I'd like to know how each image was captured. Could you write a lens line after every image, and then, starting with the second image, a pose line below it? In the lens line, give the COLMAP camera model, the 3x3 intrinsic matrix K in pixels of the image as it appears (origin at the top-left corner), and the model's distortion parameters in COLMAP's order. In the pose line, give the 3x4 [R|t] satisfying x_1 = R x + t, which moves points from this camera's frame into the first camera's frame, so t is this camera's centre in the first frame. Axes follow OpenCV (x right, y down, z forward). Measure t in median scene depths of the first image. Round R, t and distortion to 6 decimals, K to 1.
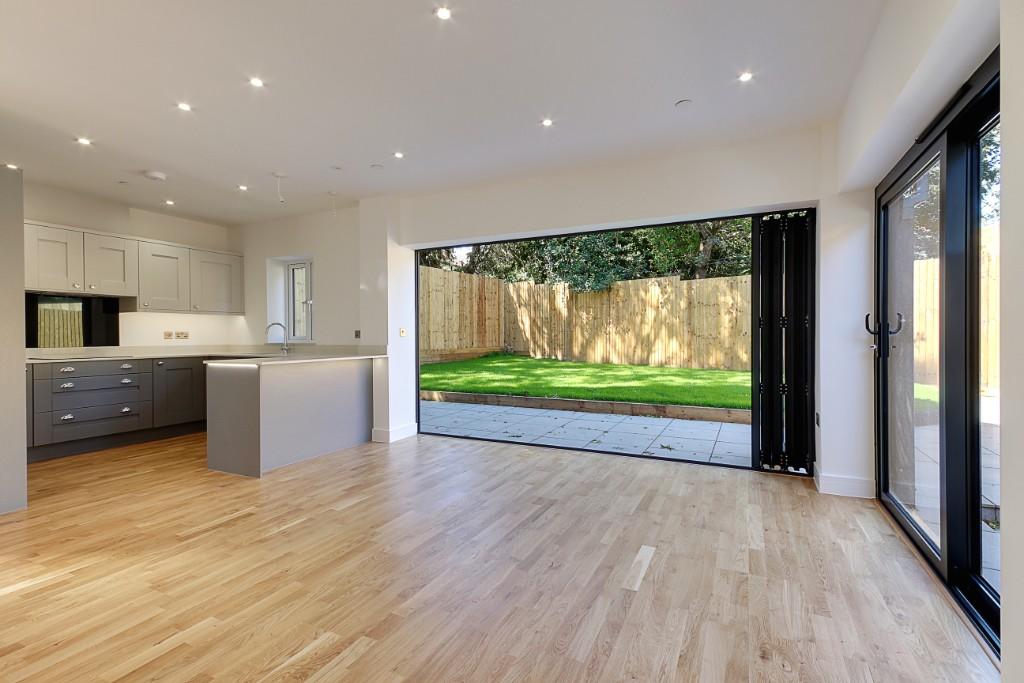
lens RADIAL K [[475.0, 0, 512.0], [0, 475.0, 341.5], [0, 0, 1]] dist [0.026608, -0.011988]
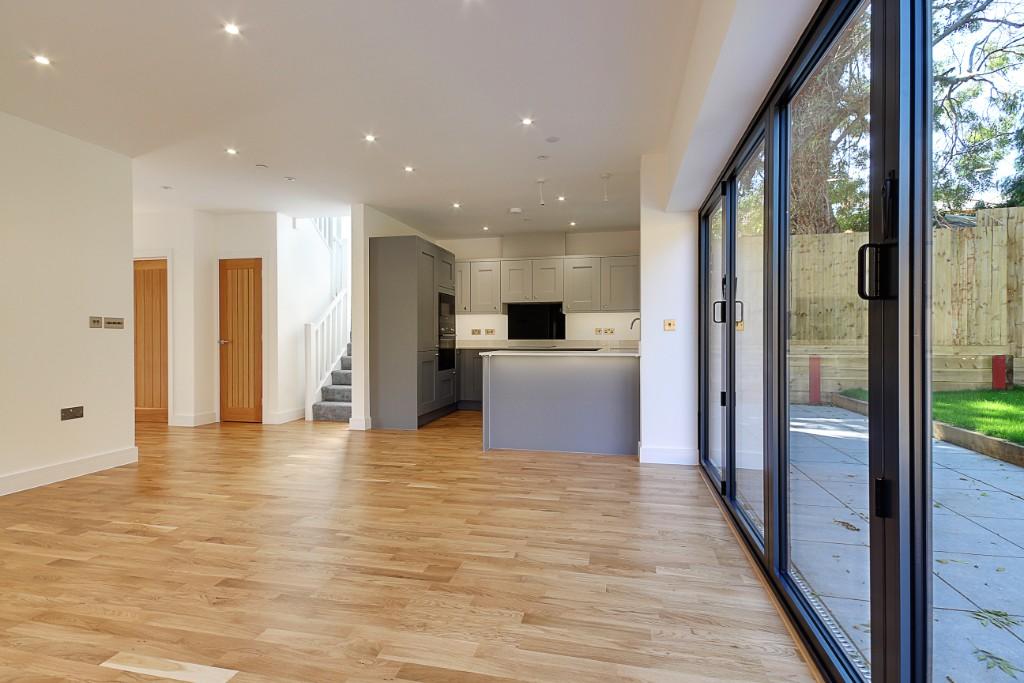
lens RADIAL K [[475.0, 0, 512.0], [0, 475.0, 341.5], [0, 0, 1]] dist [0.026608, -0.011988]
pose [[0.238306, 0.013249, -0.971100, 0.700799], [-0.010298, 0.999885, 0.011114, 0.003047], [0.971135, 0.007352, 0.238416, 0.890435]]
